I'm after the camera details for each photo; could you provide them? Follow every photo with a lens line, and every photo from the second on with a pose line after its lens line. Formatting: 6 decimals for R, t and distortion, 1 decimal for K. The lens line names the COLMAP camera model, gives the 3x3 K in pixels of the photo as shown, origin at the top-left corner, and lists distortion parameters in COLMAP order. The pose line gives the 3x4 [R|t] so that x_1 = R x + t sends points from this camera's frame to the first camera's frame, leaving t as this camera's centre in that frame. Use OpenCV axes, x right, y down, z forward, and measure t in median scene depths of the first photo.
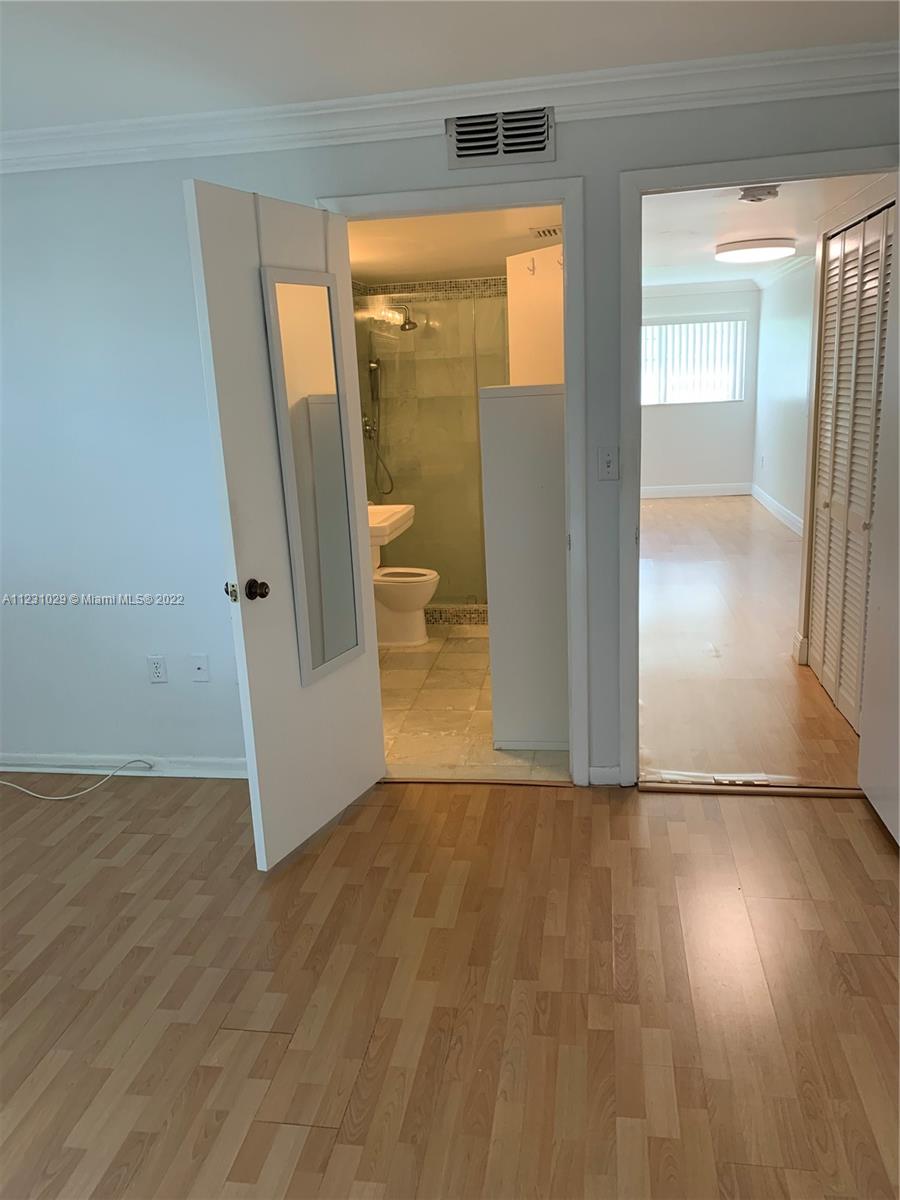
lens RADIAL K [[918.0, 0, 450.0], [0, 918.0, 600.0], [0, 0, 1]] dist [0.007815, 0.004716]
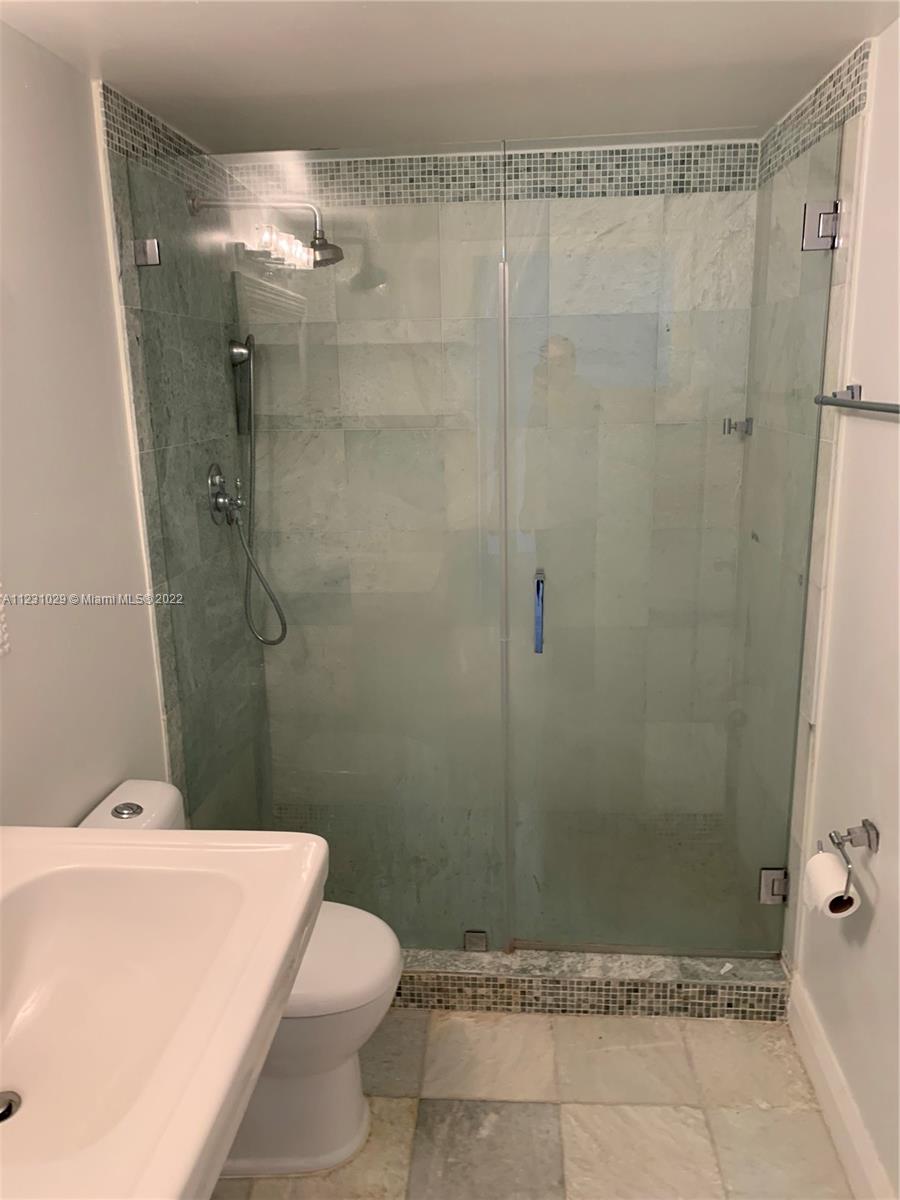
lens RADIAL K [[918.0, 0, 450.0], [0, 918.0, 600.0], [0, 0, 1]] dist [0.007815, 0.004716]
pose [[0.996627, 0.004330, 0.081948, -0.019944], [-0.004756, 0.999976, 0.005005, -0.140306], [-0.081924, -0.005378, 0.996624, 0.557226]]
